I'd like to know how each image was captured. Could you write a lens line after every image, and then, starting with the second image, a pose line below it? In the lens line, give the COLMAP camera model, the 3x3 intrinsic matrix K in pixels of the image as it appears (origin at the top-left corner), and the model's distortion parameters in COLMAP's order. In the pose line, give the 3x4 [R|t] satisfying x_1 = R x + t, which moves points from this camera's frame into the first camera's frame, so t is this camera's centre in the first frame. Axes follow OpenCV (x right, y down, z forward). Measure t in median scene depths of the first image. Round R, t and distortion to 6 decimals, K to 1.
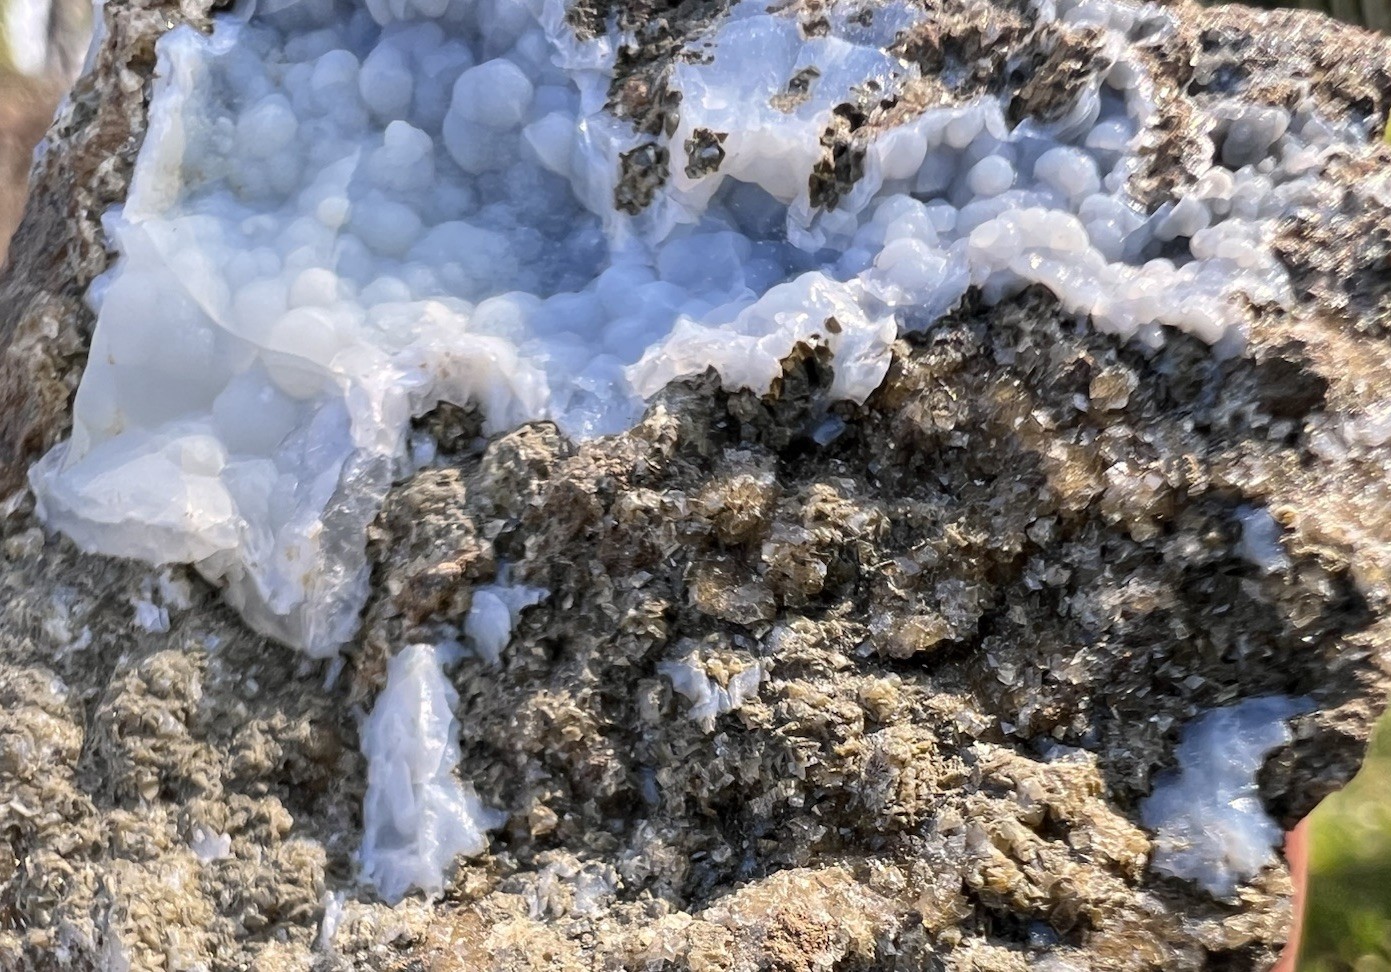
lens RADIAL K [[1254.8, 0, 606.7], [0, 1254.8, 793.0], [0, 0, 1]] dist [-0.010565, -0.018384]
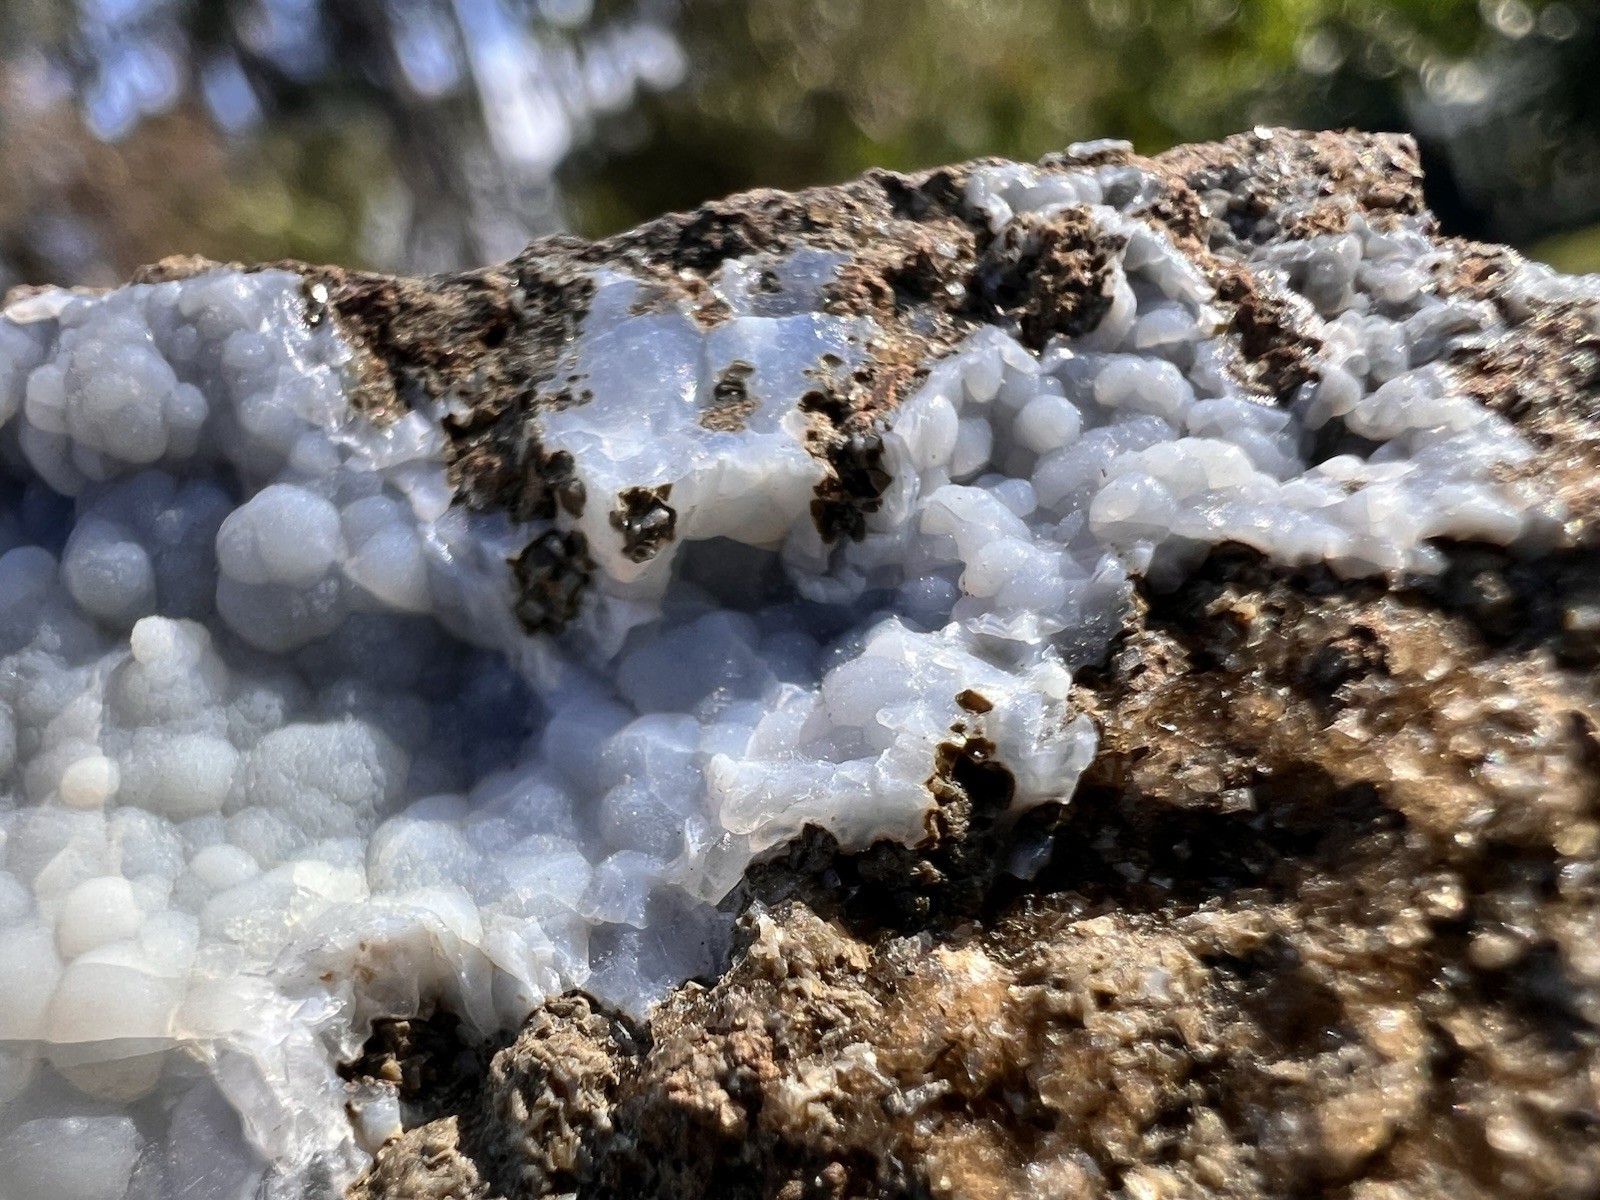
lens RADIAL K [[1246.0, 0, 700.9], [0, 1246.0, 792.4], [0, 0, 1]] dist [0.001161, -0.042569]
pose [[0.908607, -0.352545, 0.223932, -0.092290], [0.392324, 0.904329, -0.168140, -0.266072], [-0.143231, 0.240627, 0.959991, 0.409855]]
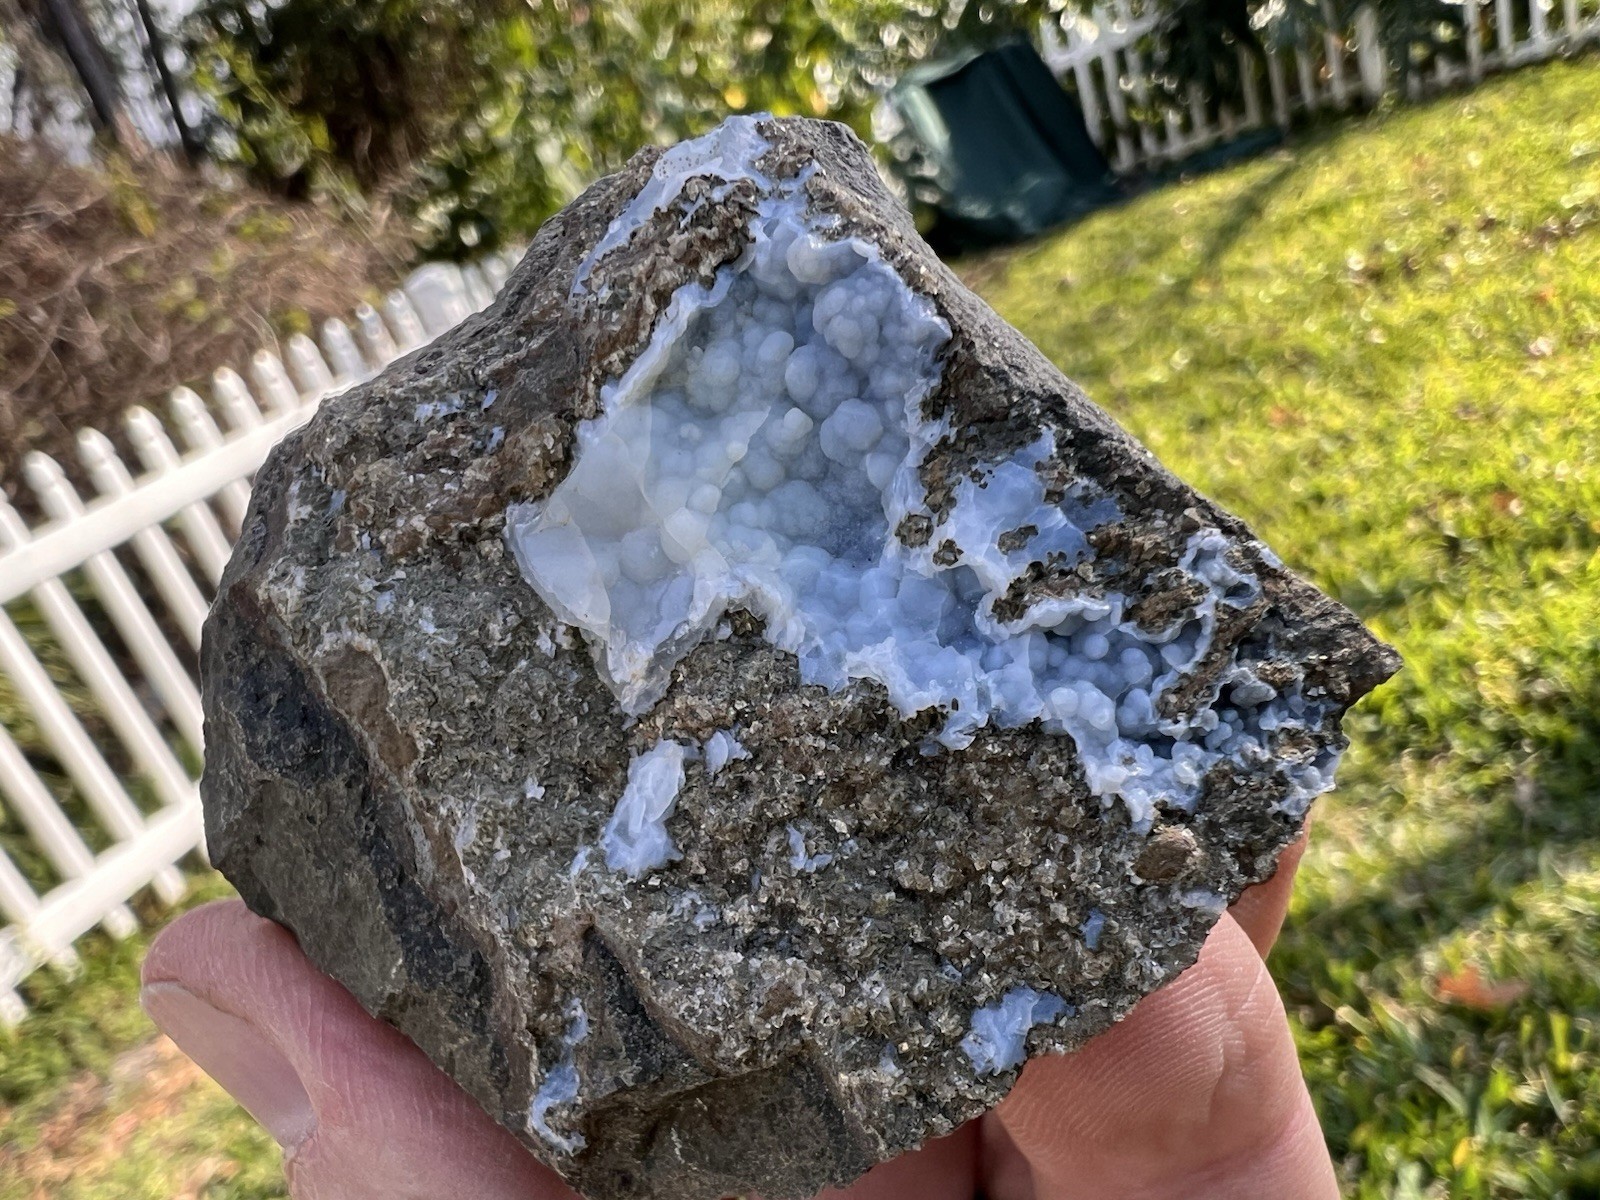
lens RADIAL K [[1246.0, 0, 700.9], [0, 1246.0, 792.4], [0, 0, 1]] dist [0.001161, -0.042569]
pose [[0.910071, 0.413359, -0.030075, -0.037026], [-0.378043, 0.857676, 0.348532, -0.698645], [0.169864, -0.305819, 0.936814, -0.685240]]
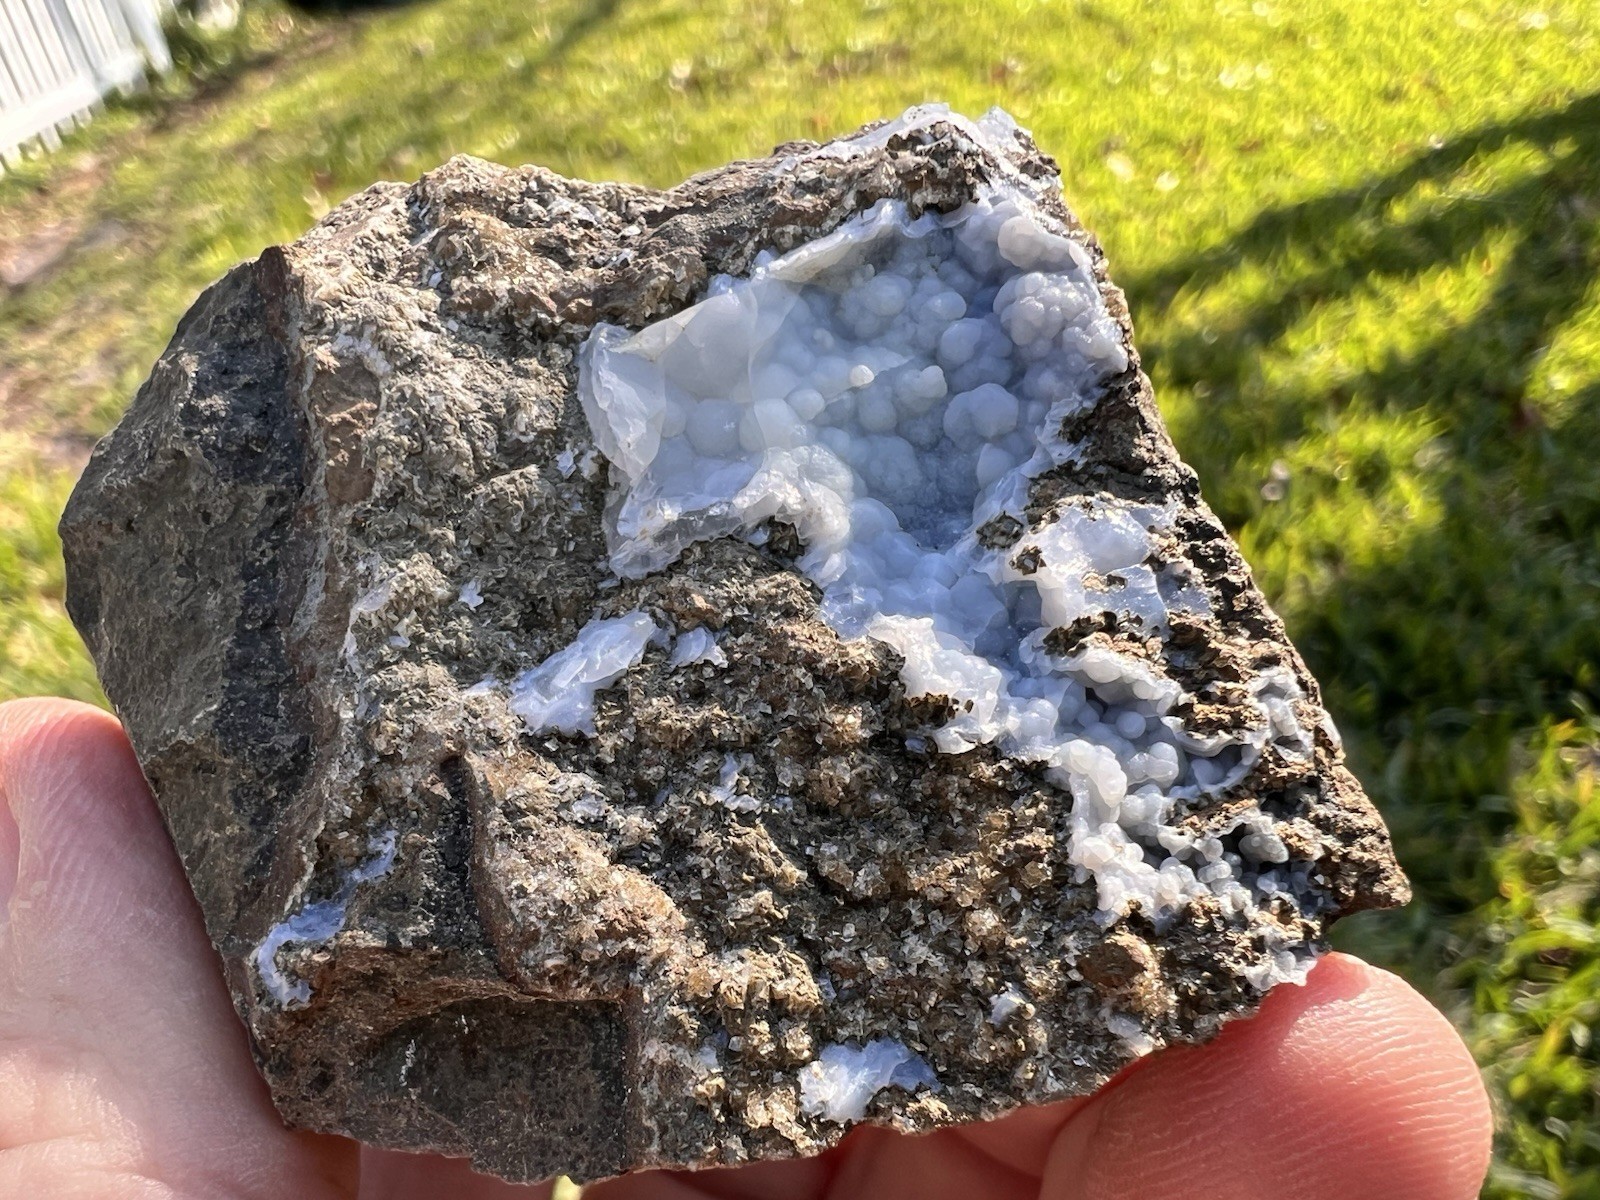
lens RADIAL K [[1246.0, 0, 700.9], [0, 1246.0, 792.4], [0, 0, 1]] dist [0.001161, -0.042569]
pose [[0.613088, 0.789099, -0.038013, 0.114052], [-0.780790, 0.612559, 0.123041, -0.226234], [0.120377, -0.045754, 0.991673, -0.525532]]
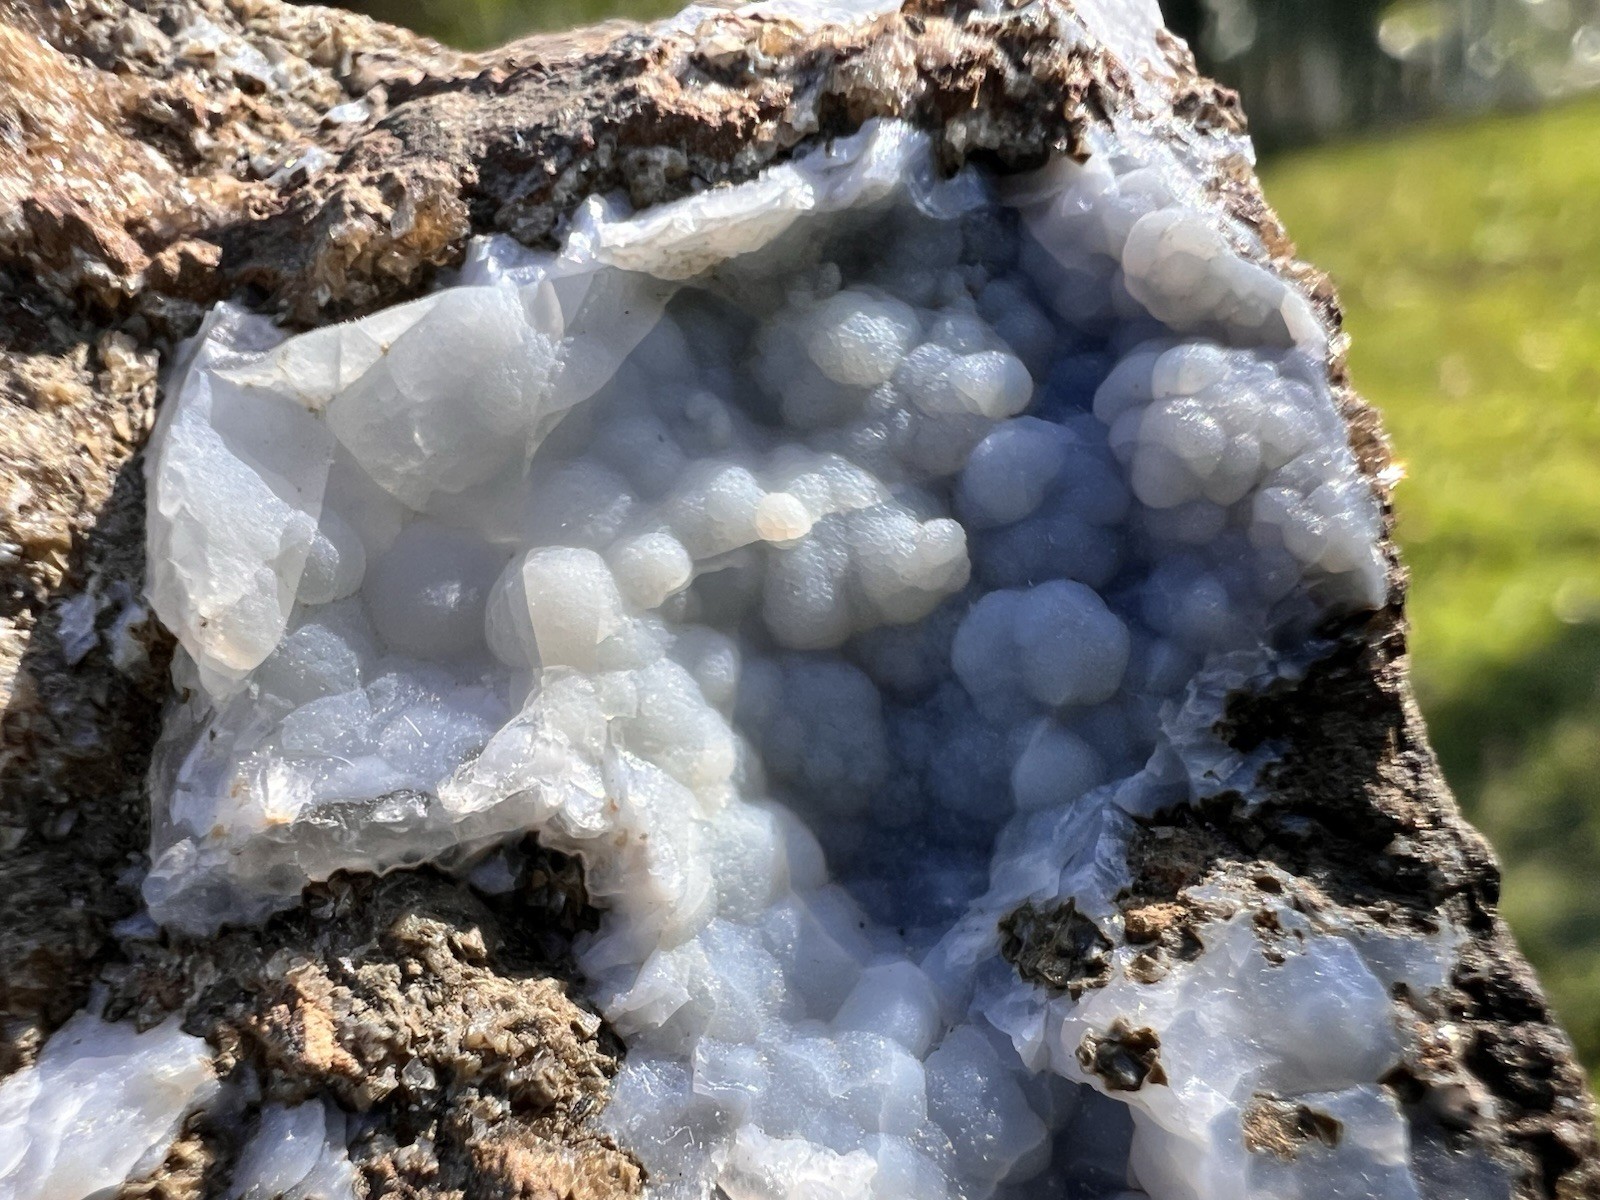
lens RADIAL K [[1268.4, 0, 699.7], [0, 1268.4, 791.6], [0, 0, 1]] dist [-0.023765, -0.004684]
pose [[0.515892, 0.855905, 0.035807, -0.161965], [-0.855479, 0.512547, 0.073834, -0.453362], [0.044842, -0.068723, 0.996628, 0.394196]]
